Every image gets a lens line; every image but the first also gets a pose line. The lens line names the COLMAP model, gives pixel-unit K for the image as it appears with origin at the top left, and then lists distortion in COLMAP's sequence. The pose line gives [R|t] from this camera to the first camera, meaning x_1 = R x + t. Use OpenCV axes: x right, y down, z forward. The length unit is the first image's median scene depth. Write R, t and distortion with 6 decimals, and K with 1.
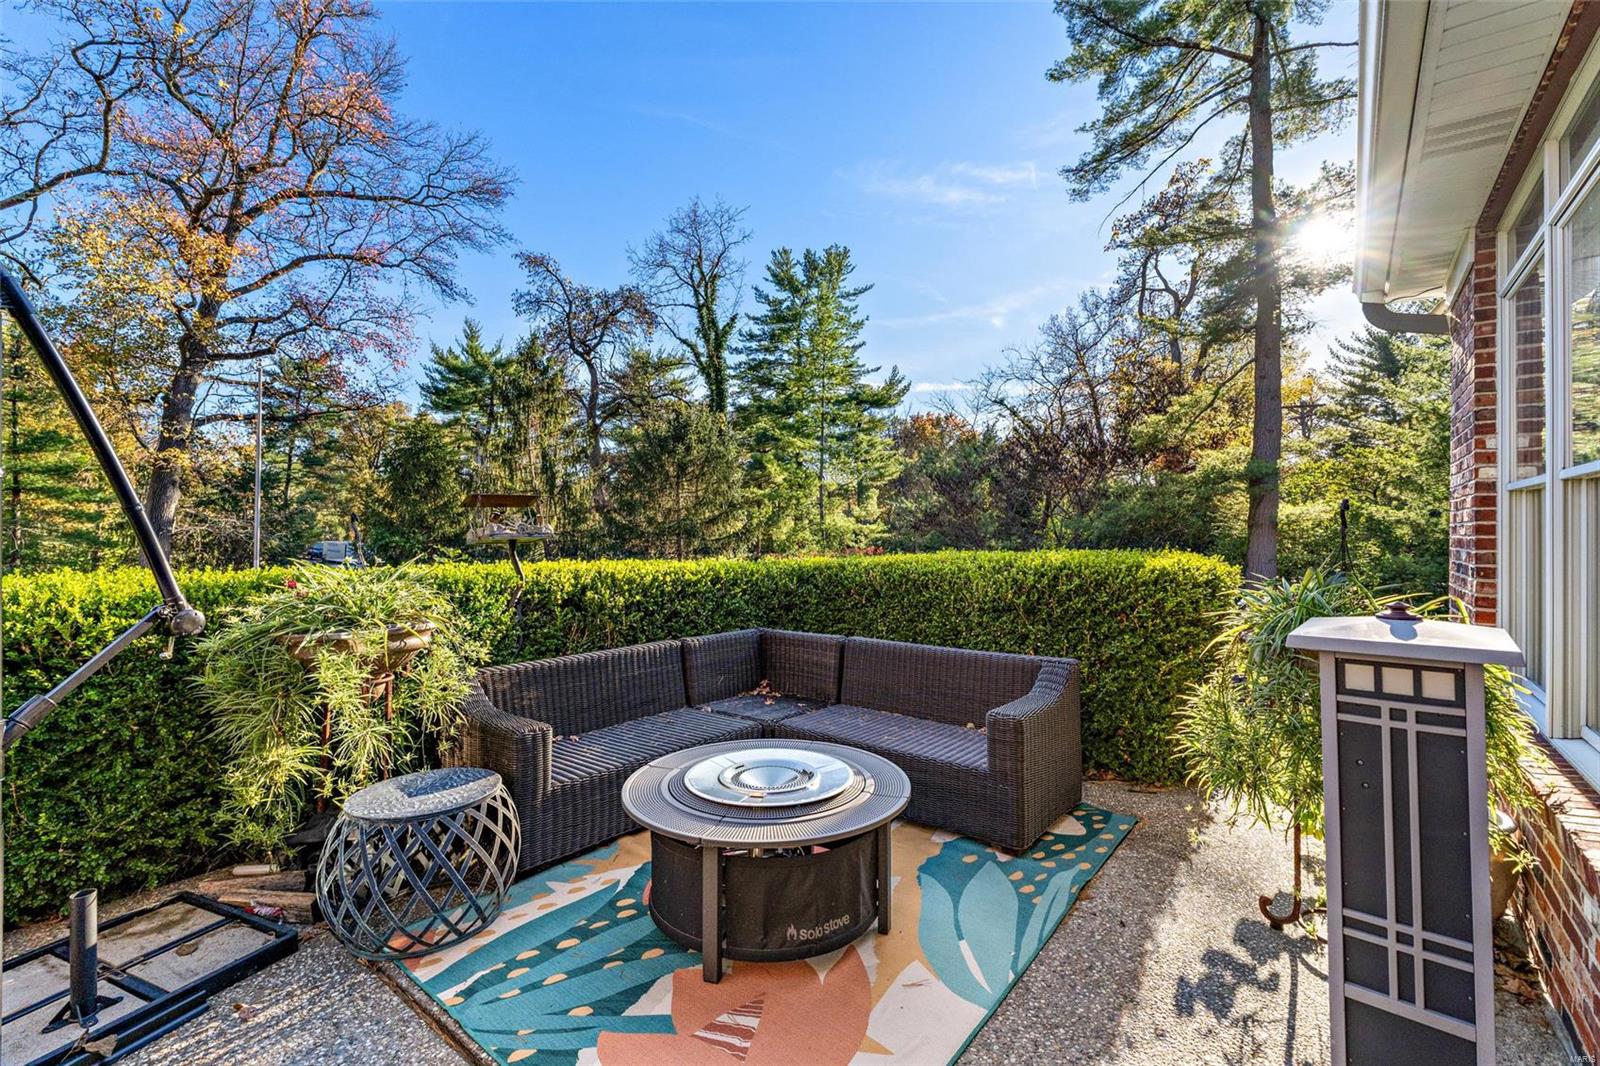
lens RADIAL K [[676.7, 0, 800.0], [0, 676.7, 533.0], [0, 0, 1]] dist [-0.011117, -0.000030]
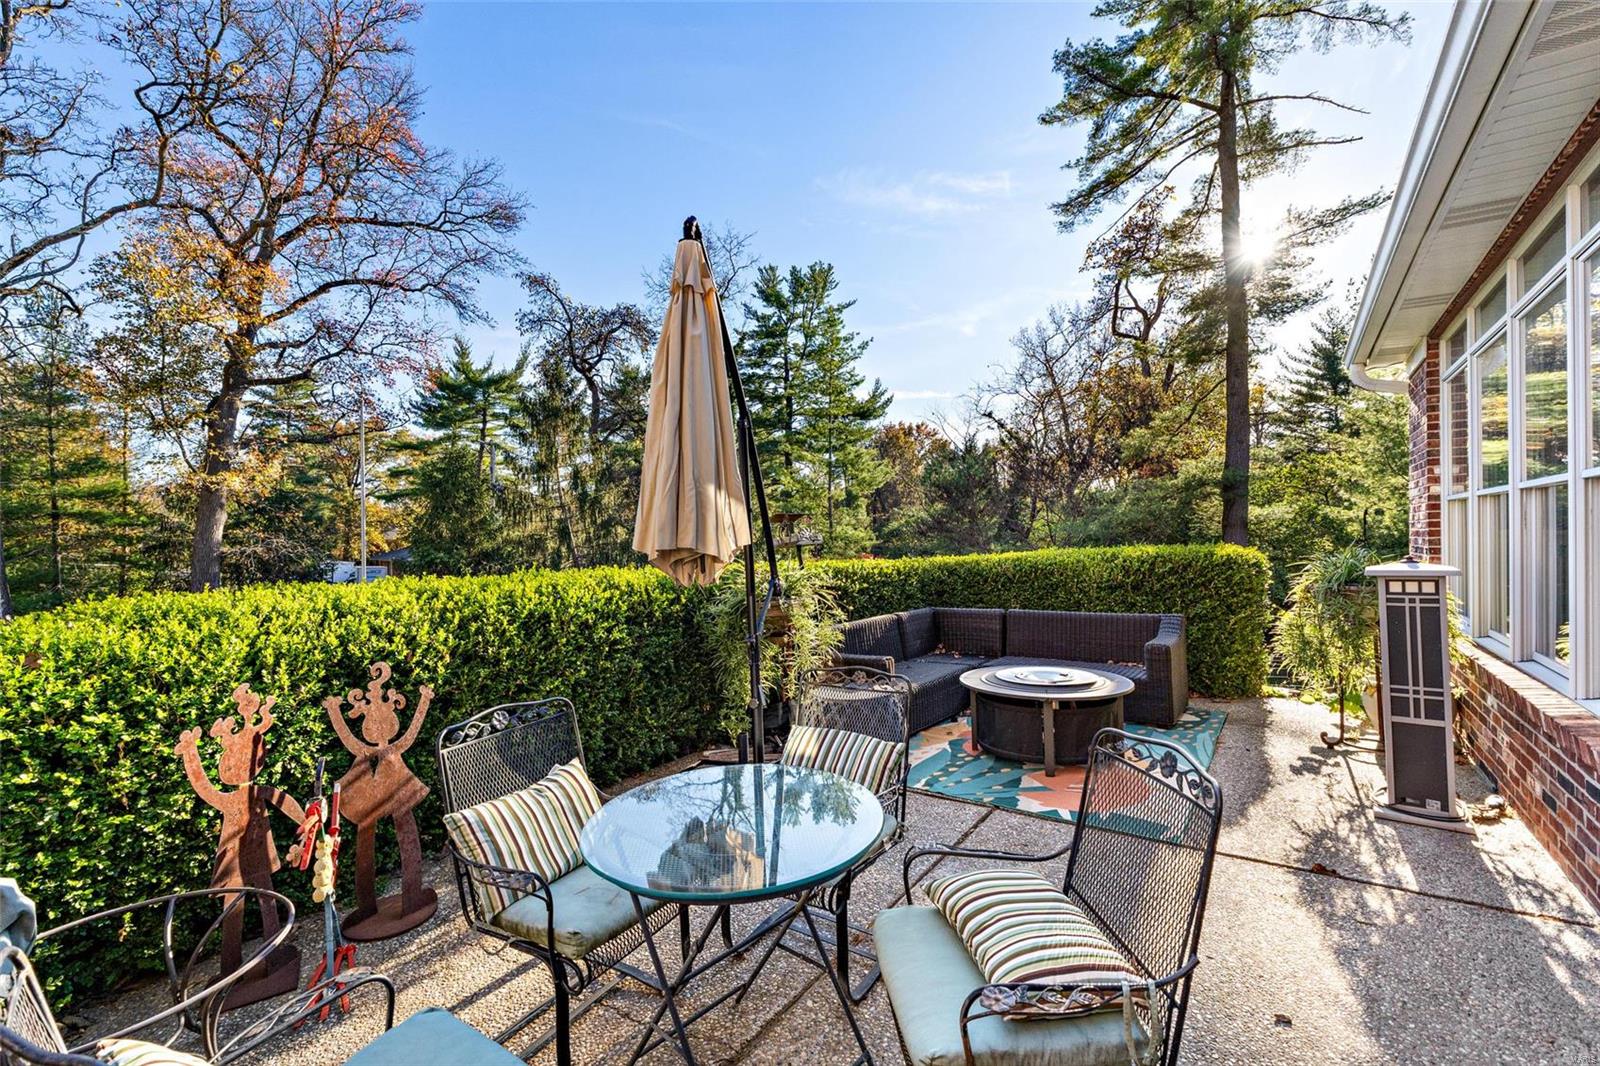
lens RADIAL K [[686.8, 0, 799.2], [0, 686.8, 551.3], [0, 0, 1]] dist [-0.011396, -0.000195]
pose [[0.997903, -0.022371, 0.060732, -0.100420], [0.021614, 0.999681, 0.013089, 0.000880], [-0.061006, -0.011749, 0.998068, -0.090344]]
